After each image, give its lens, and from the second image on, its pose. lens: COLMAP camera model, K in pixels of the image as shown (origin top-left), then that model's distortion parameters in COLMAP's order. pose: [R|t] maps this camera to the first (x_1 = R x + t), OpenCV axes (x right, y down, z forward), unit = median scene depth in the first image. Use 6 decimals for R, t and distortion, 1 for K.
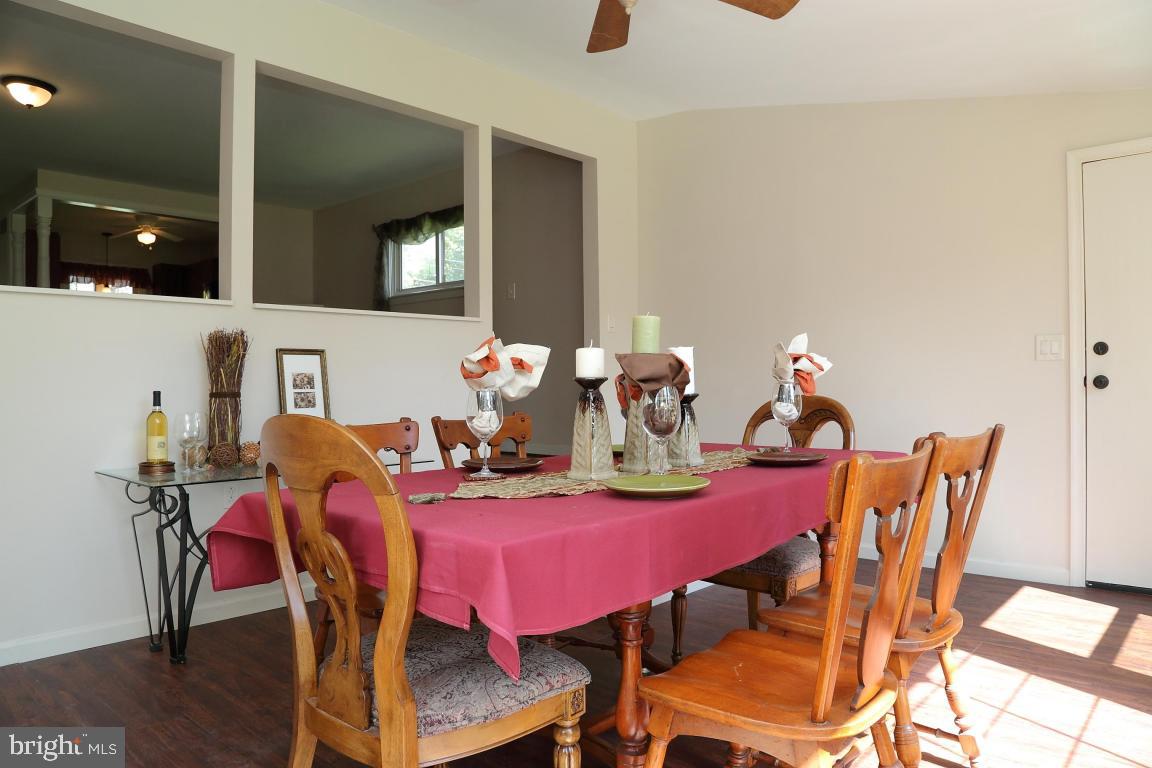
lens RADIAL K [[783.4, 0, 576.0], [0, 783.4, 384.0], [0, 0, 1]] dist [-0.122101, 0.062414]
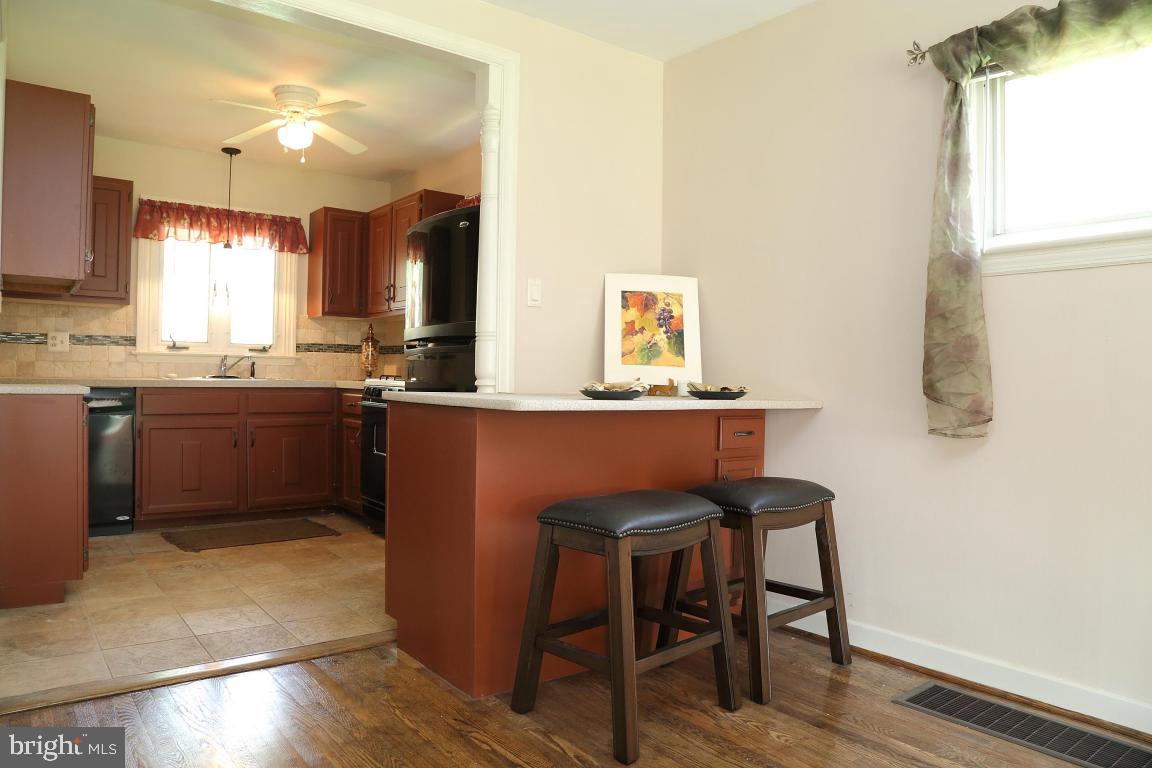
lens RADIAL K [[783.4, 0, 576.0], [0, 783.4, 384.0], [0, 0, 1]] dist [-0.122101, 0.062414]
pose [[0.982203, 0.026622, -0.185926, -0.235596], [-0.025487, 0.999639, 0.008492, -0.036391], [0.186085, -0.003602, 0.982527, 0.437750]]
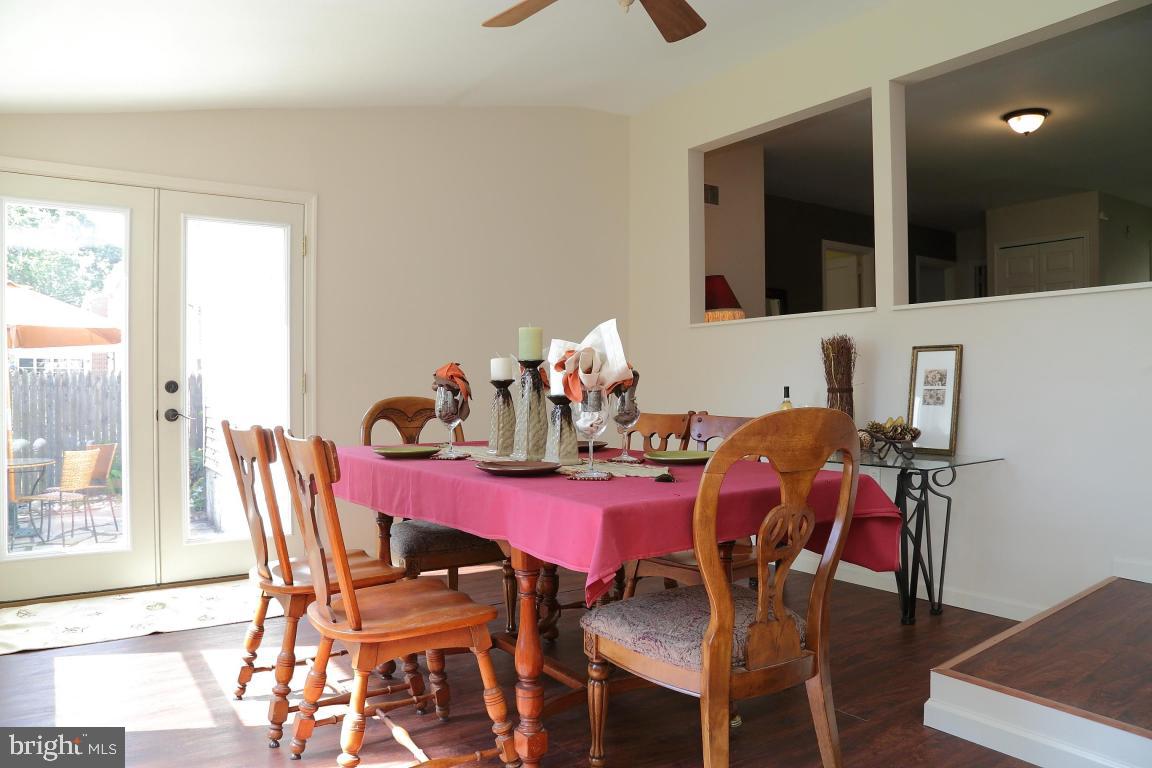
lens RADIAL K [[783.4, 0, 576.0], [0, 783.4, 384.0], [0, 0, 1]] dist [-0.122101, 0.062414]
pose [[-0.232718, 0.007565, -0.972515, 0.768884], [0.005008, 0.999966, 0.006580, -0.005055], [0.972531, -0.003339, -0.232748, 0.851439]]
